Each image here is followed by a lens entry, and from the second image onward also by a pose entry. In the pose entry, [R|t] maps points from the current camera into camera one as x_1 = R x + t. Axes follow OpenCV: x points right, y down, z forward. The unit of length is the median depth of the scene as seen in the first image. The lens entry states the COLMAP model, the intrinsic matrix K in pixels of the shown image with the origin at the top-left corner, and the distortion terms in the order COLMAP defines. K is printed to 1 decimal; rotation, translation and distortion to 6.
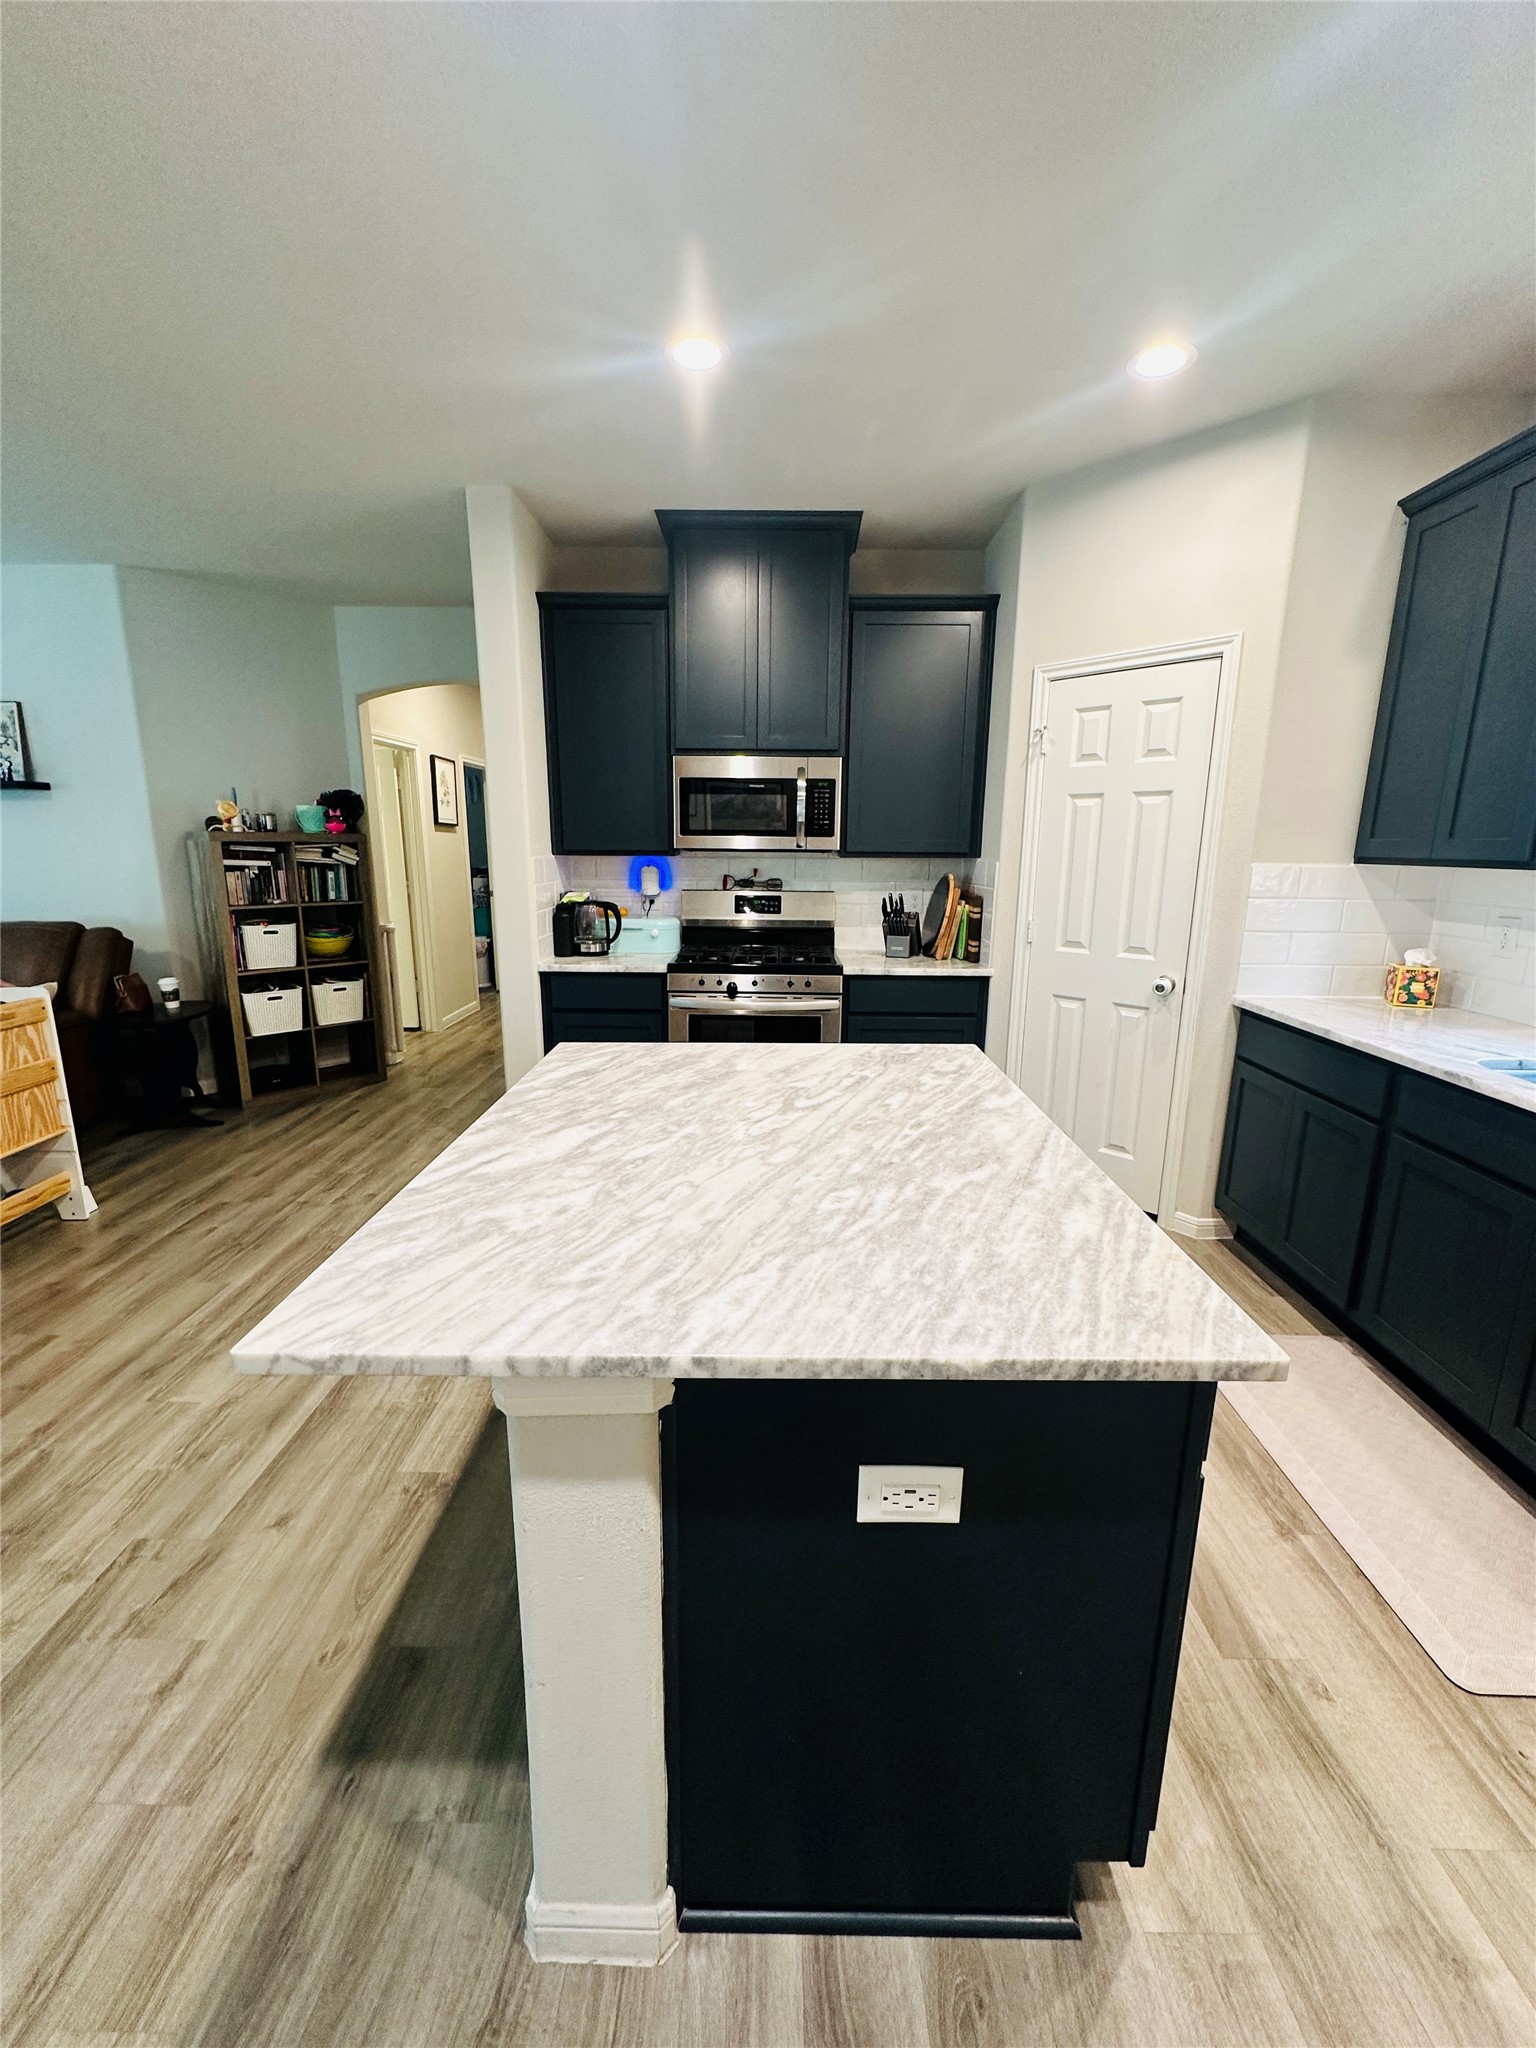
lens RADIAL K [[818.6, 0, 768.9], [0, 818.6, 1022.7], [0, 0, 1]] dist [-0.004954, 0.000953]
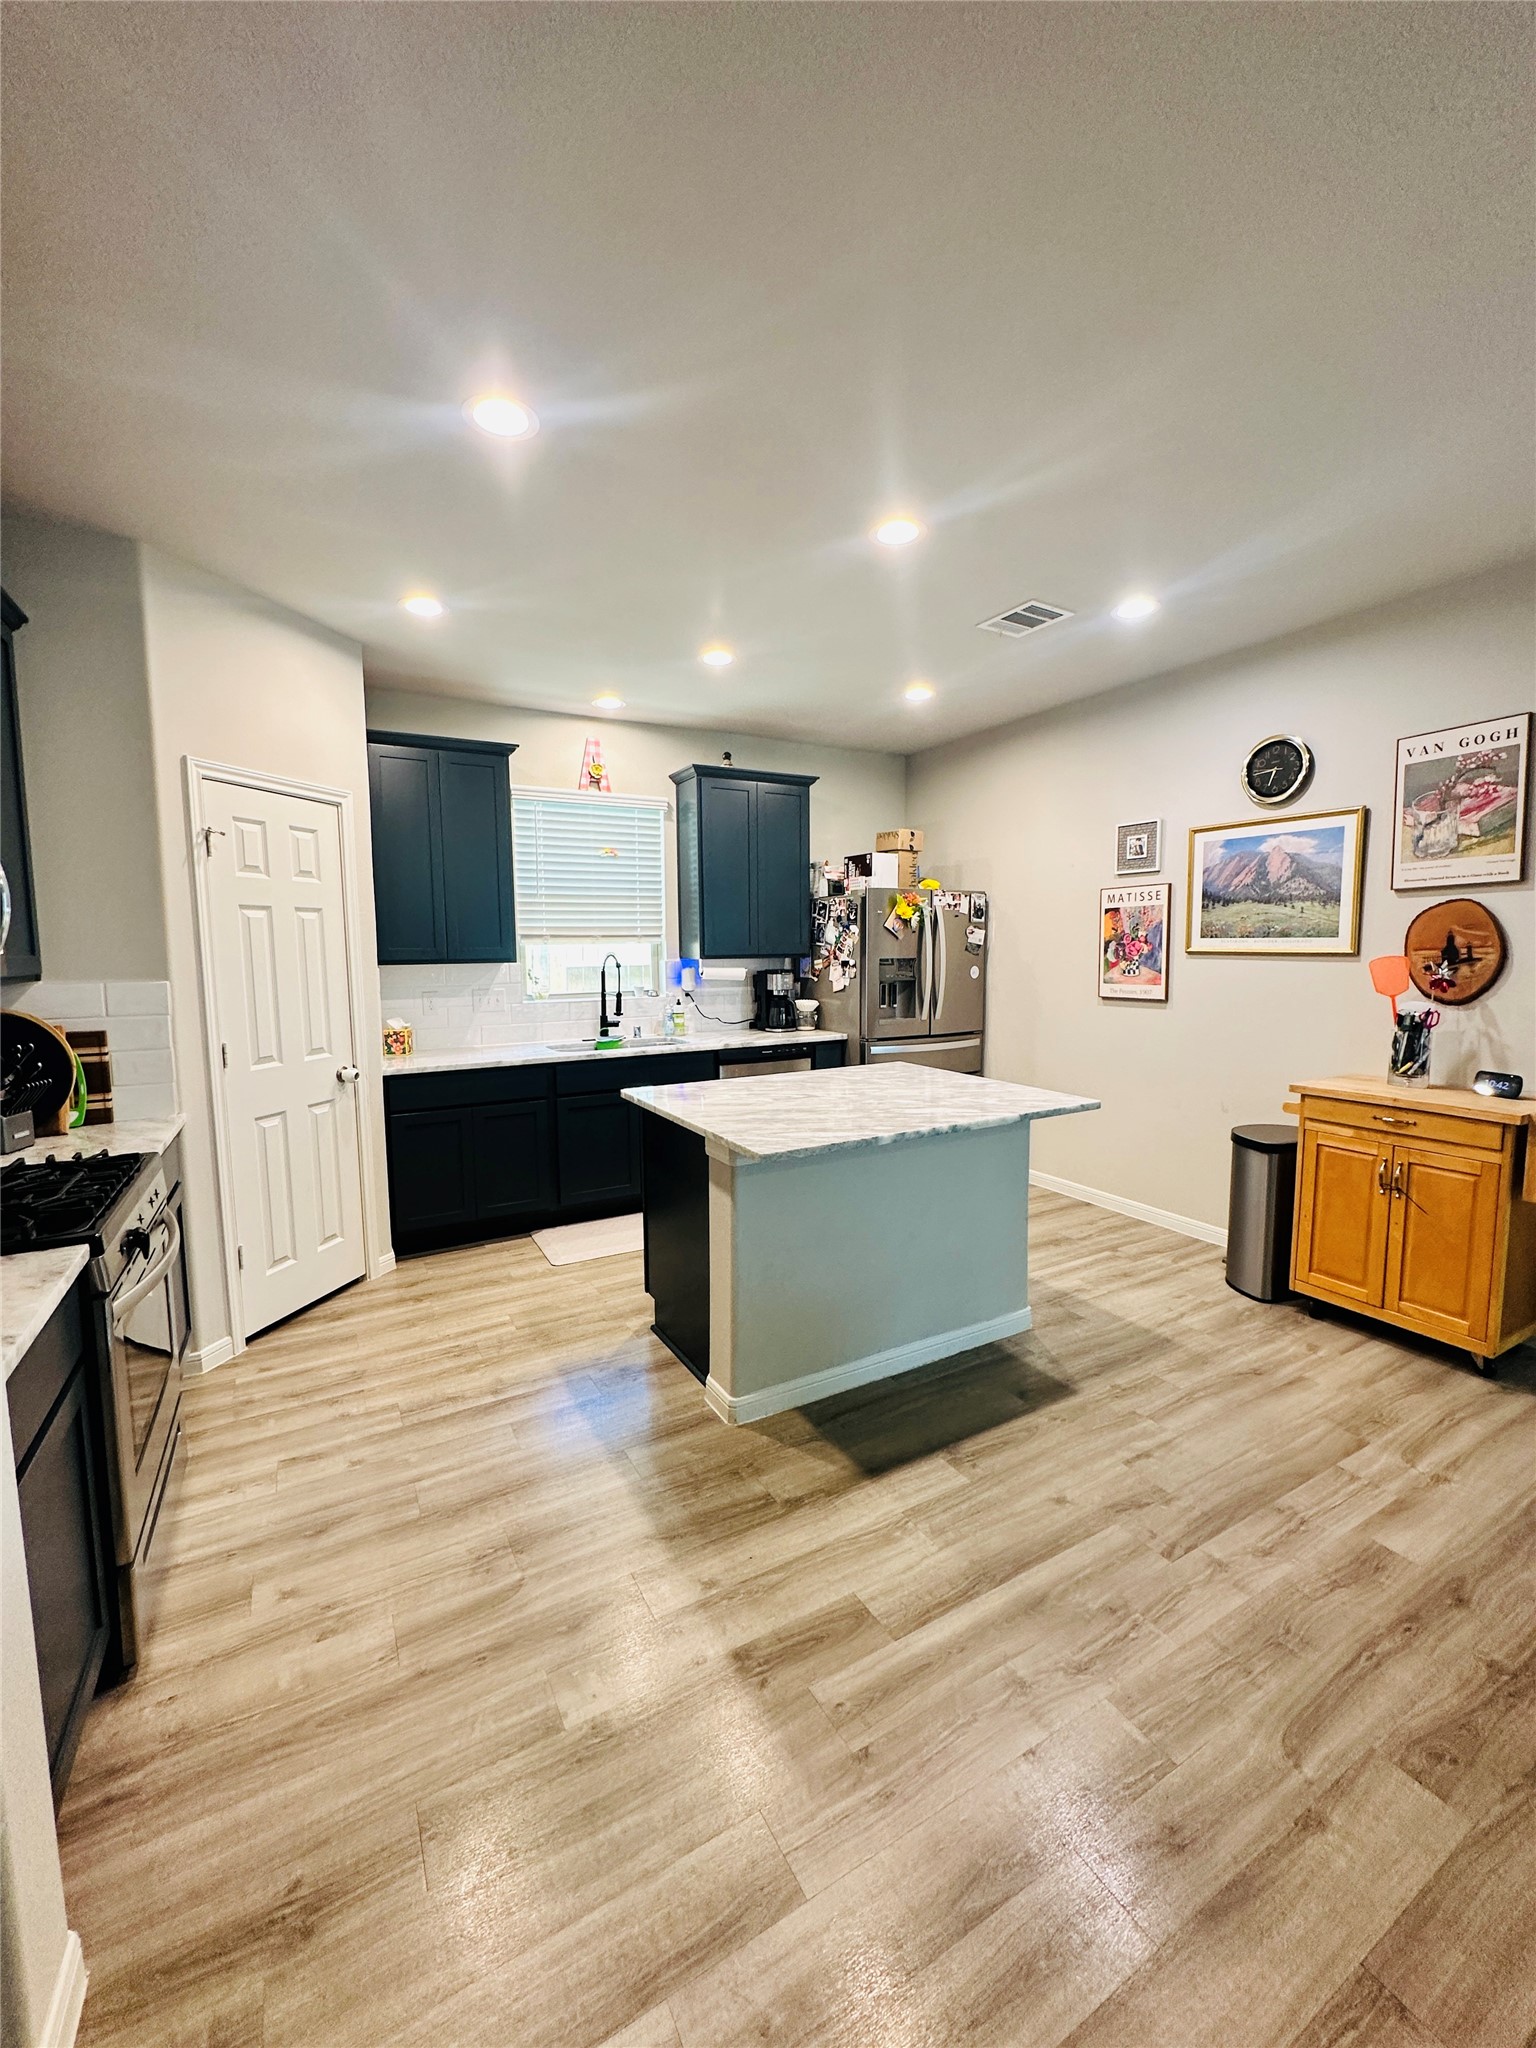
lens RADIAL K [[818.6, 0, 767.7], [0, 818.6, 1023.5], [0, 0, 1]] dist [-0.004954, 0.000953]
pose [[-0.500740, -0.087436, 0.861170, -0.831718], [0.190338, 0.959412, 0.208085, -0.252516], [-0.844411, 0.268110, -0.463774, 1.062181]]
